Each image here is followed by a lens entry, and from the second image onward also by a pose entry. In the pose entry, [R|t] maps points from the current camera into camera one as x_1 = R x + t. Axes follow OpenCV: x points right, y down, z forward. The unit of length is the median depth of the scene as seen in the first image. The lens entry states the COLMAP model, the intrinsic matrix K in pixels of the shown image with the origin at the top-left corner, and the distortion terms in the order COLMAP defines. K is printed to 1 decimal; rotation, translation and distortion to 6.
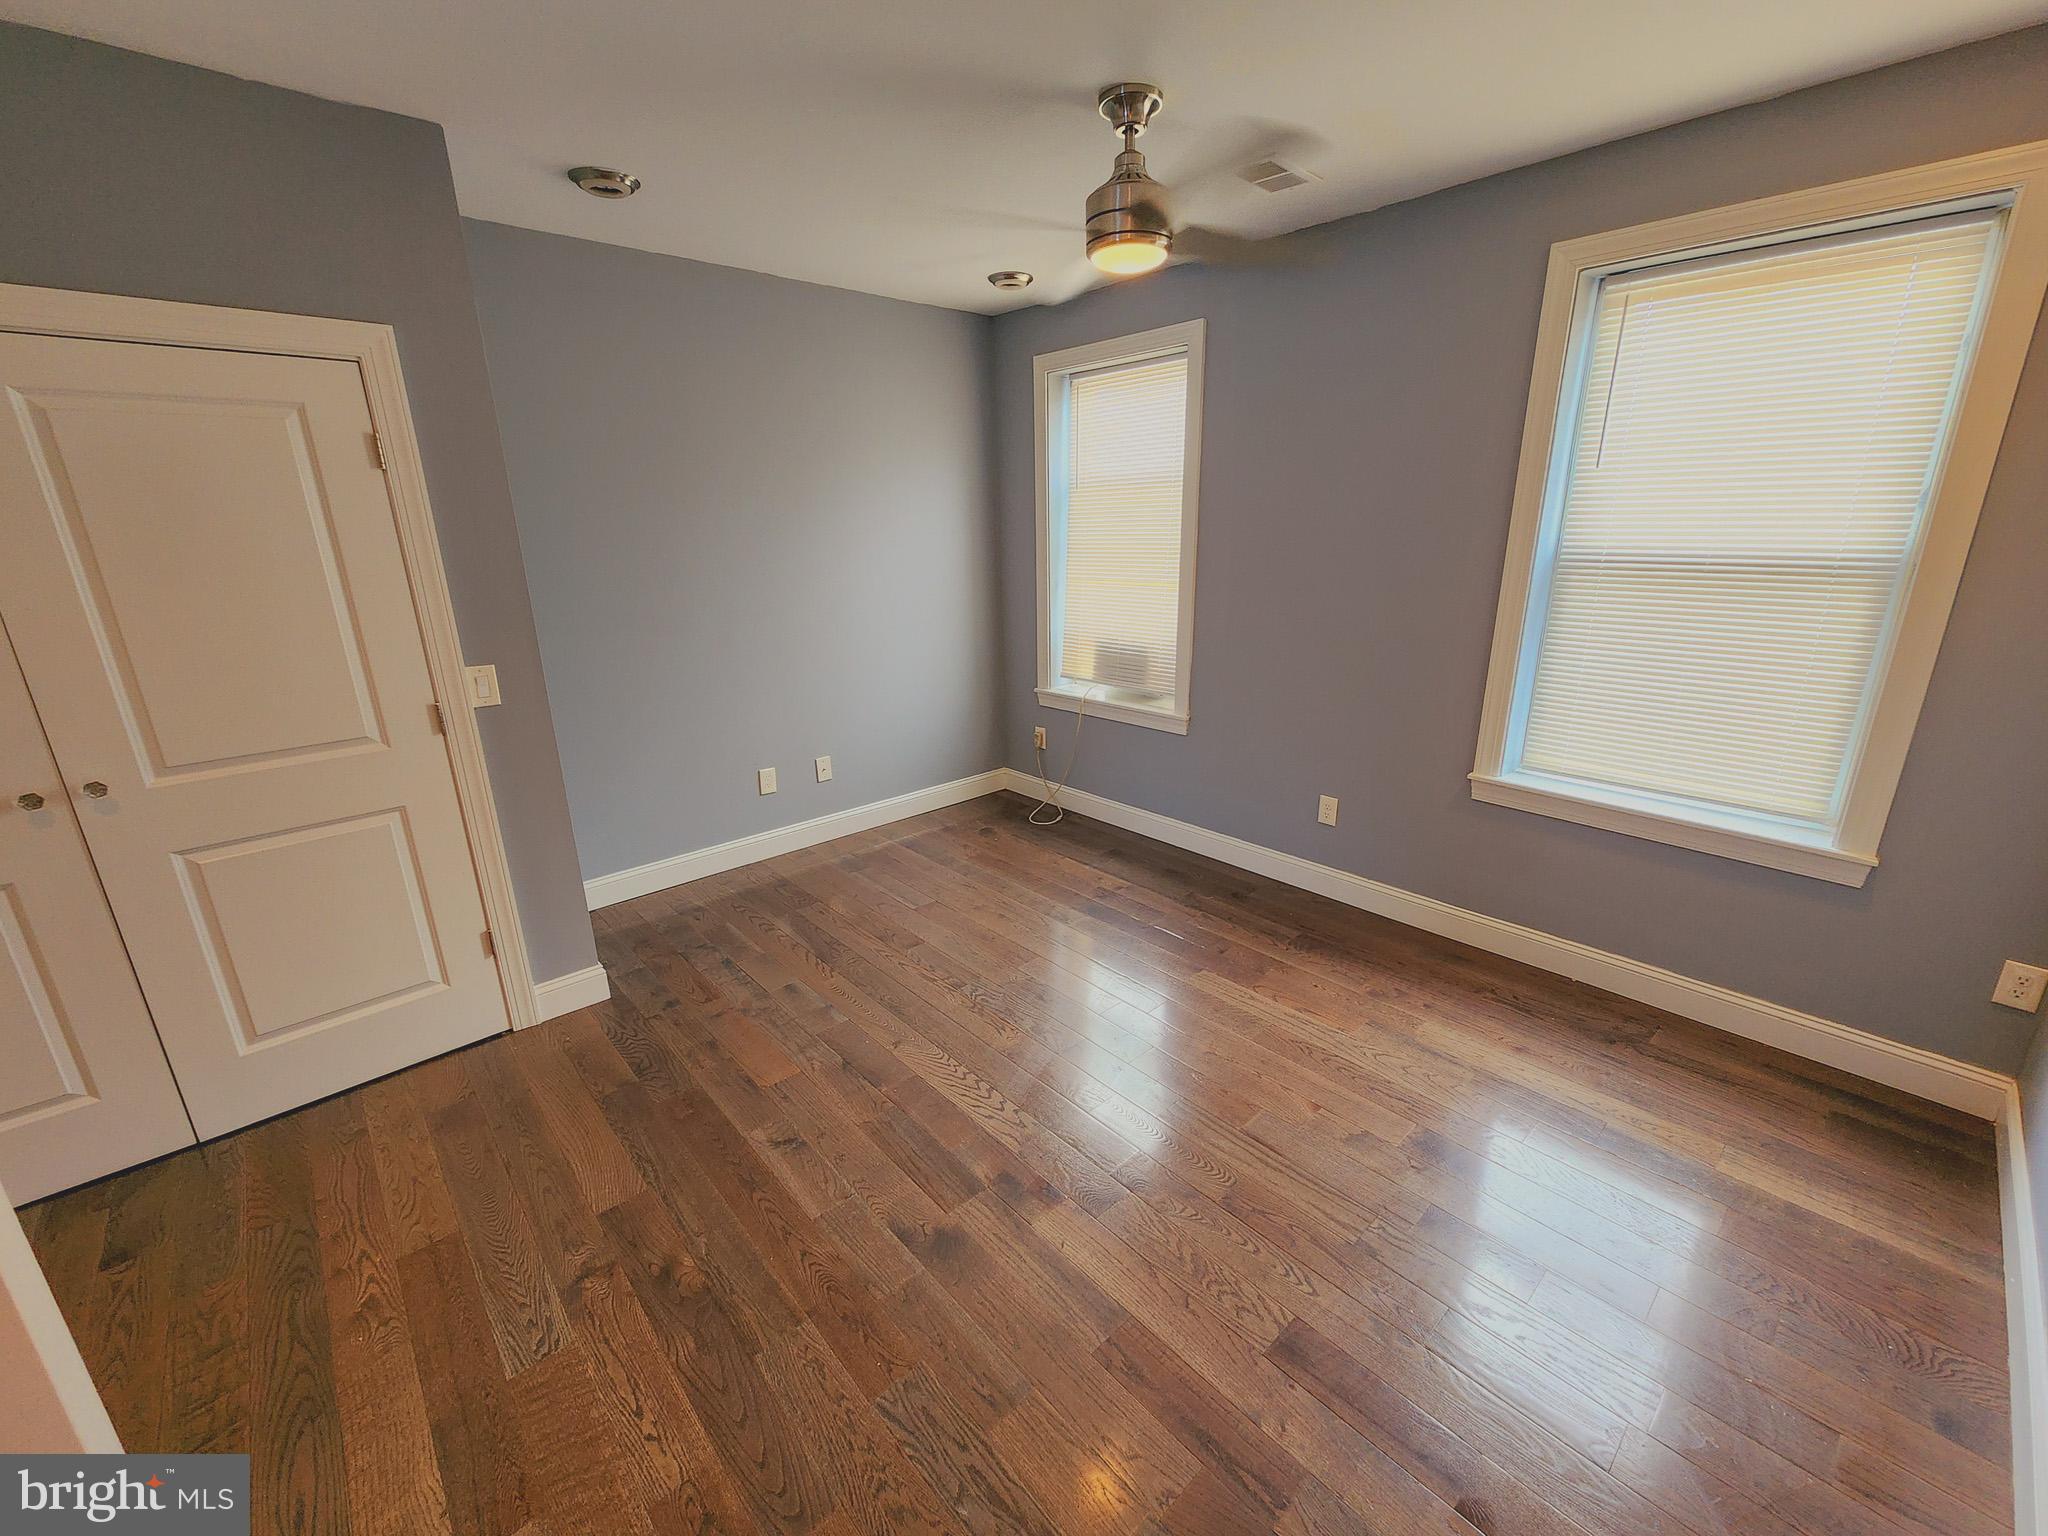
lens RADIAL K [[821.4, 0, 1025.1], [0, 821.4, 762.9], [0, 0, 1]] dist [0.016554, -0.000228]
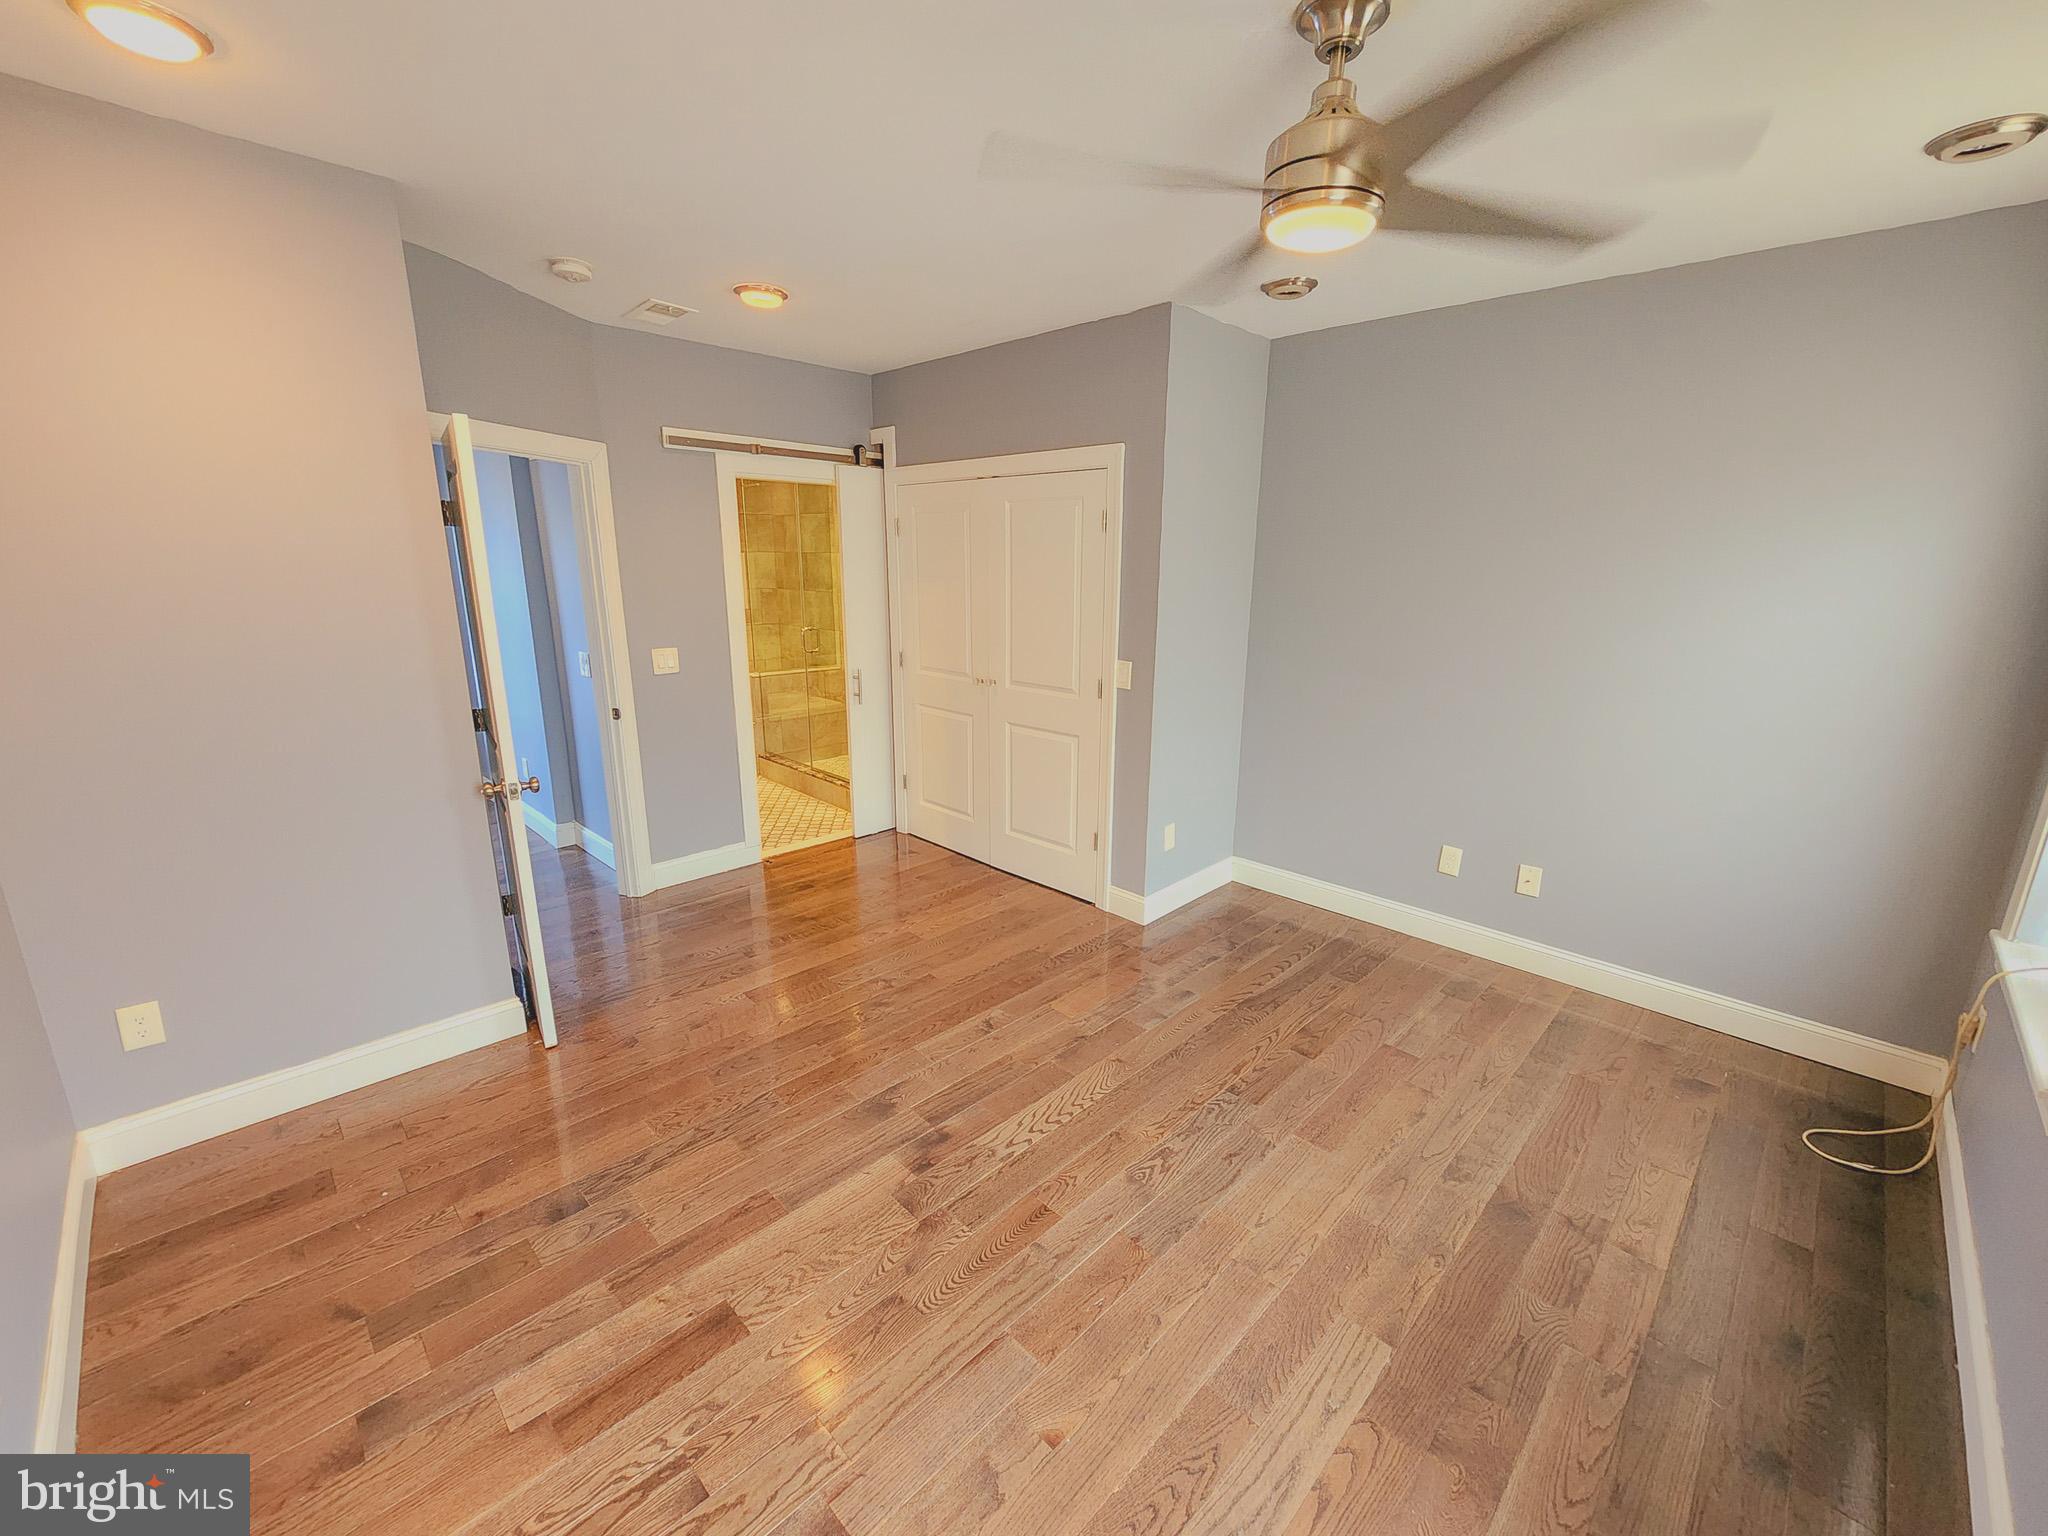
lens RADIAL K [[833.8, 0, 1058.5], [0, 833.8, 782.0], [0, 0, 1]] dist [0.000064, -0.000110]
pose [[0.075151, 0.267731, -0.960558, 0.937942], [-0.302585, 0.923986, 0.233864, -0.261546], [0.950155, 0.273075, 0.150450, 0.819597]]
